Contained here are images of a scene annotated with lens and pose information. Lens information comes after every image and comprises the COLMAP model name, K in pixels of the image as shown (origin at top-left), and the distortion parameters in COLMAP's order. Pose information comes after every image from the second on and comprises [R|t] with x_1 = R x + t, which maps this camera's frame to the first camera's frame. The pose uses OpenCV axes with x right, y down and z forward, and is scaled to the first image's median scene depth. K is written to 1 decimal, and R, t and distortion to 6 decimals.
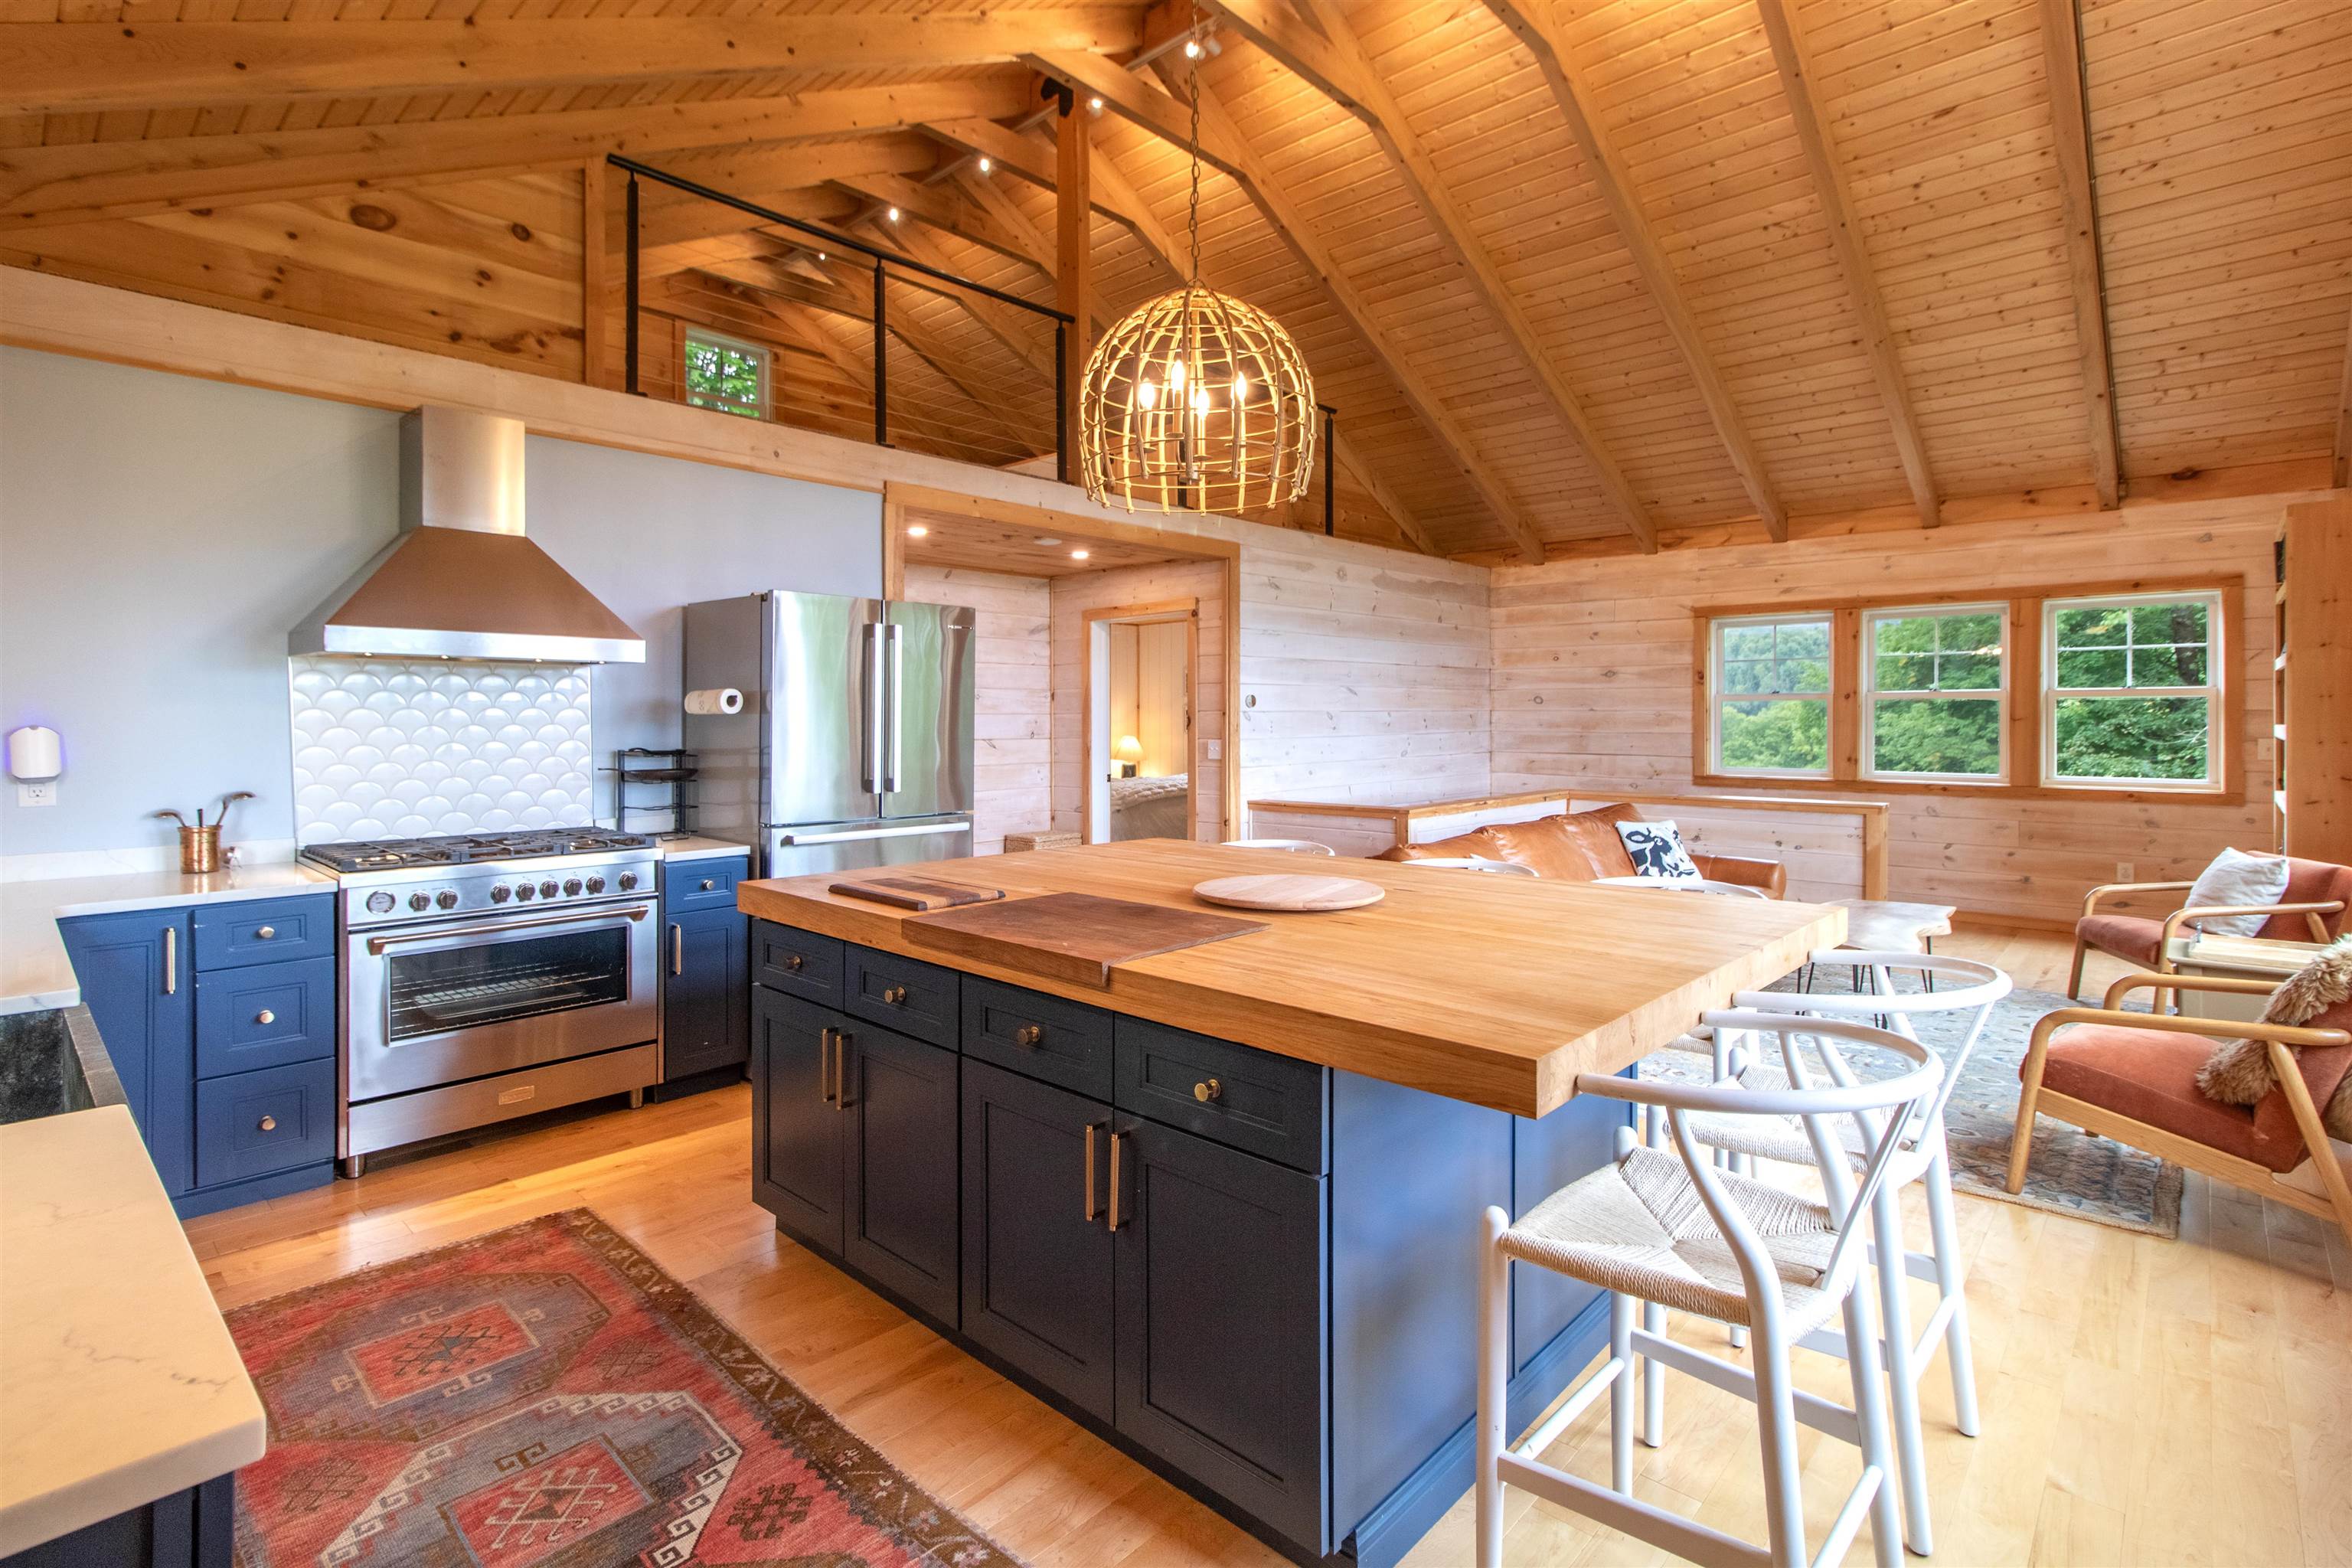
lens RADIAL K [[1120.3, 0, 1144.1], [0, 1120.3, 725.0], [0, 0, 1]] dist [0.005359, -0.004467]
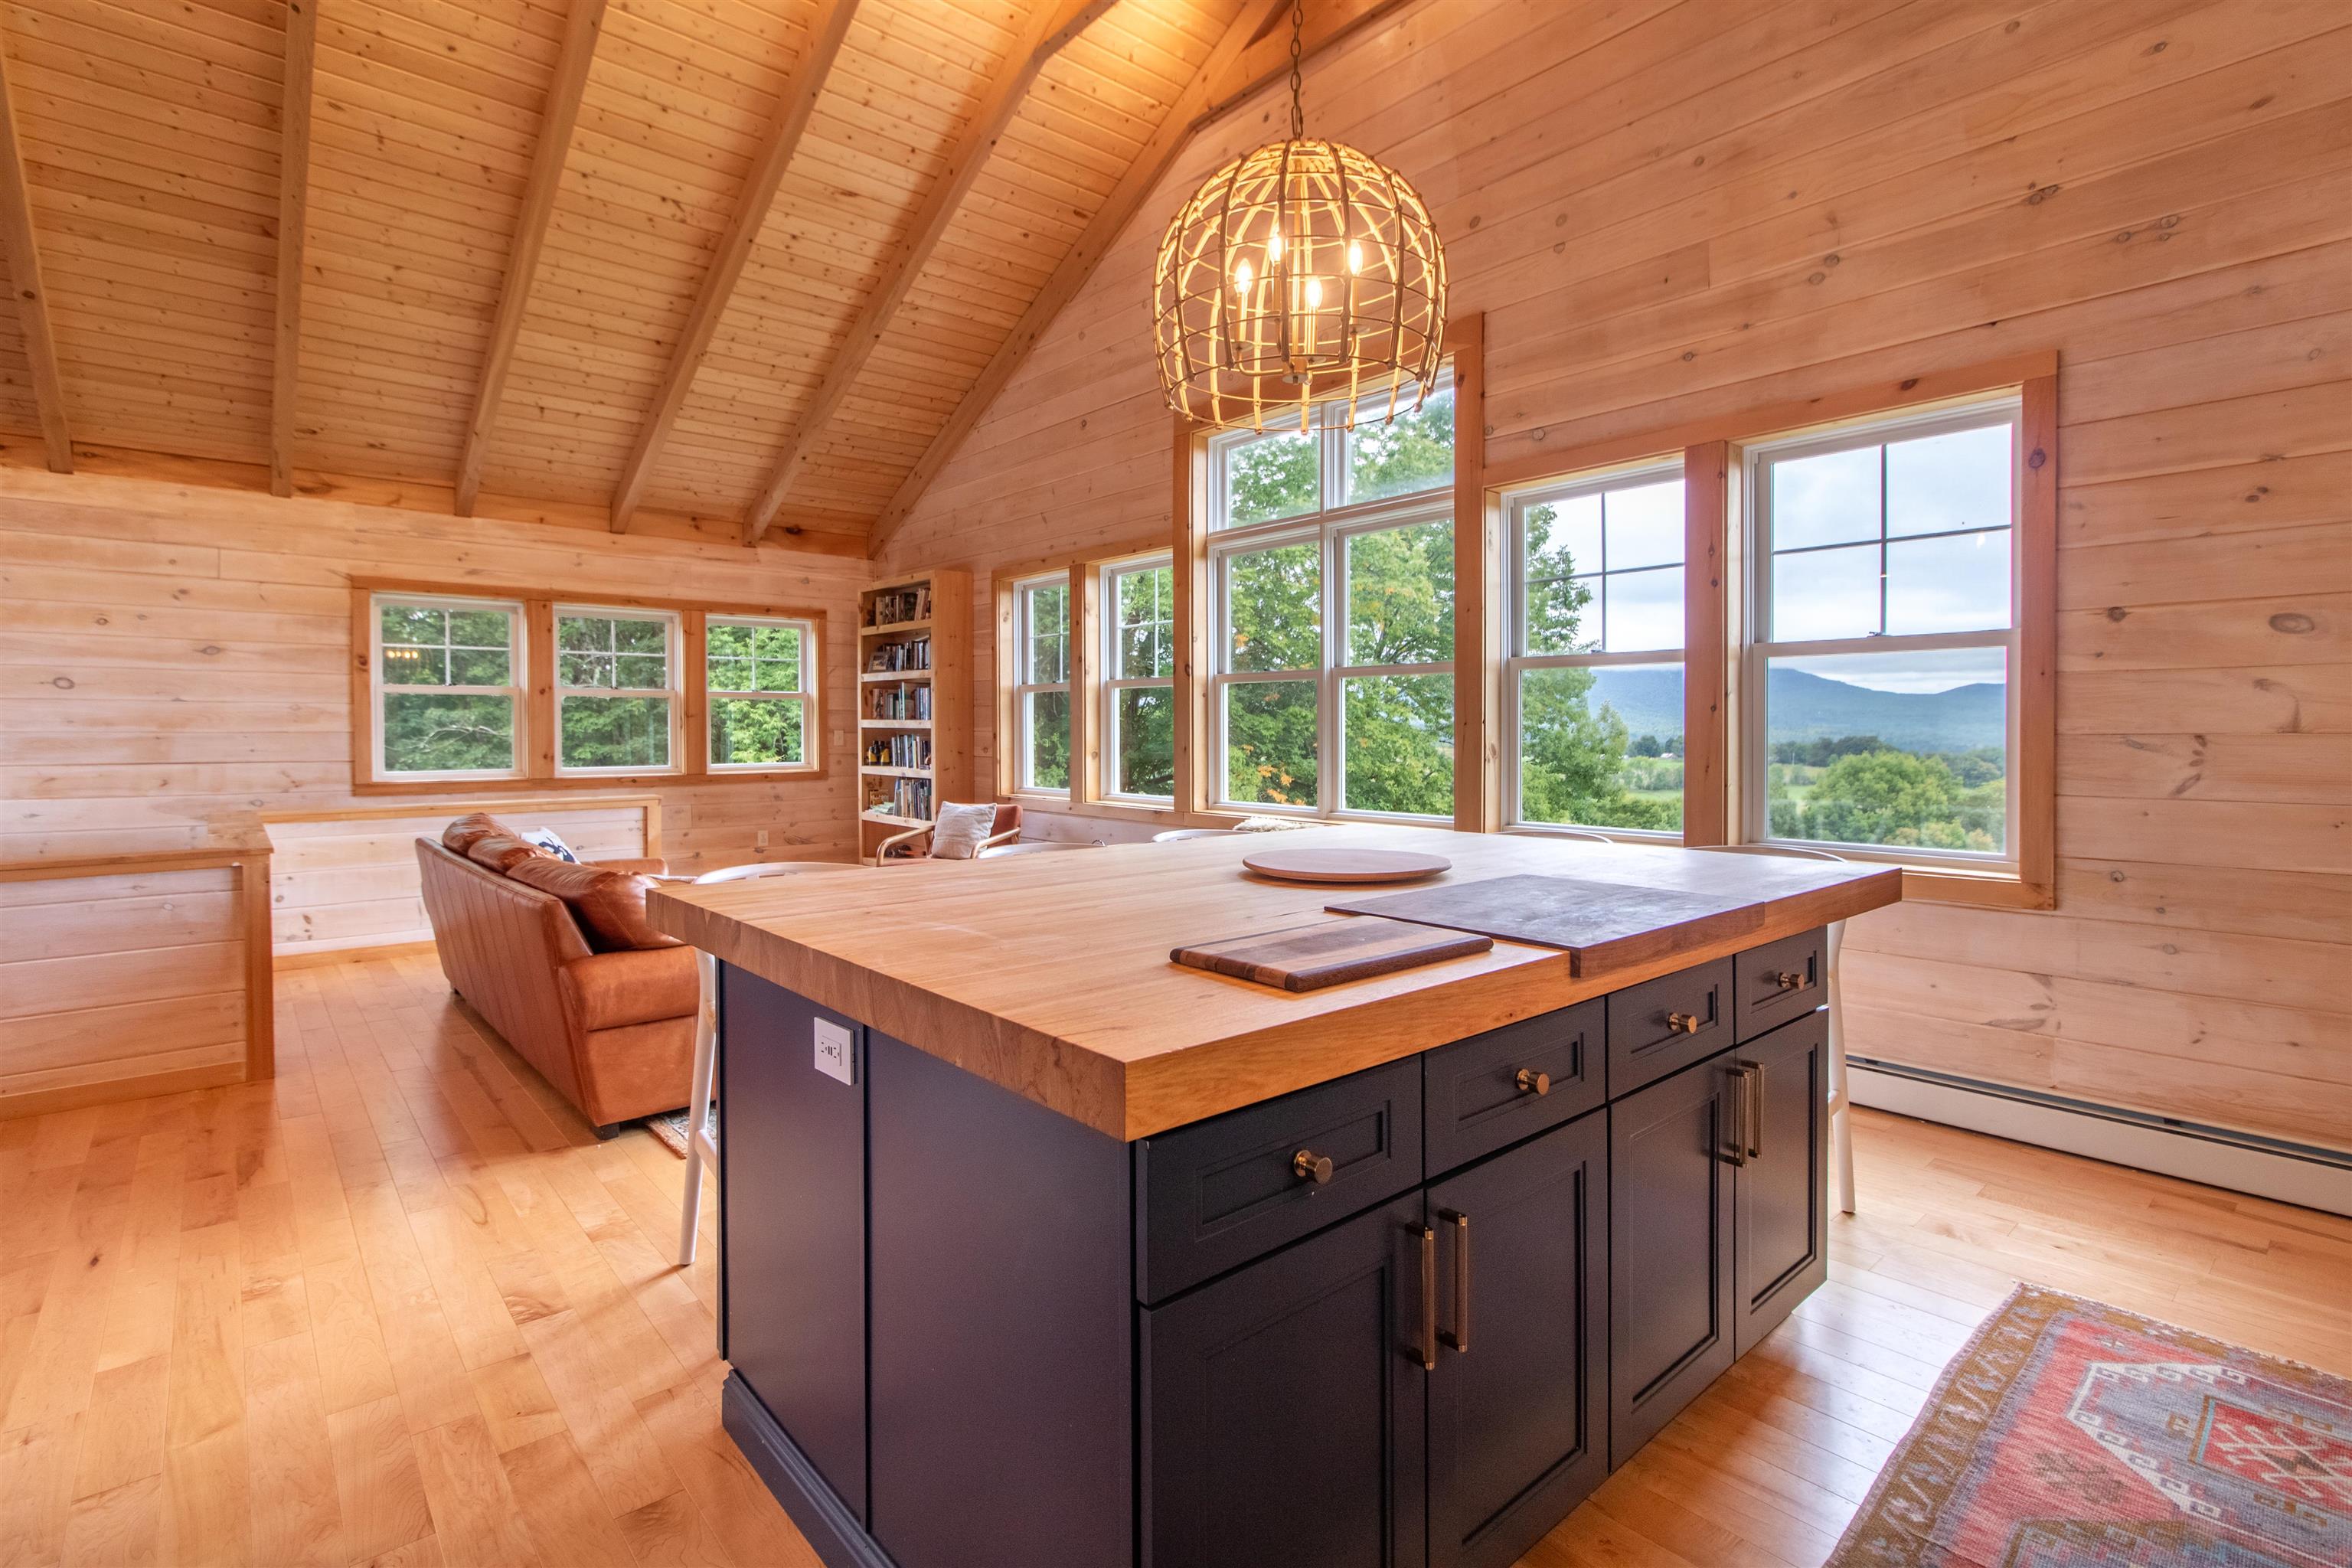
lens RADIAL K [[1116.9, 0, 1139.8], [0, 1116.9, 736.9], [0, 0, 1]] dist [0.003270, 0.000065]
pose [[0.088898, -0.010996, 0.995980, -0.259109], [0.005484, 0.999929, 0.010550, 0.005783], [-0.996026, 0.004524, 0.088952, 0.362667]]
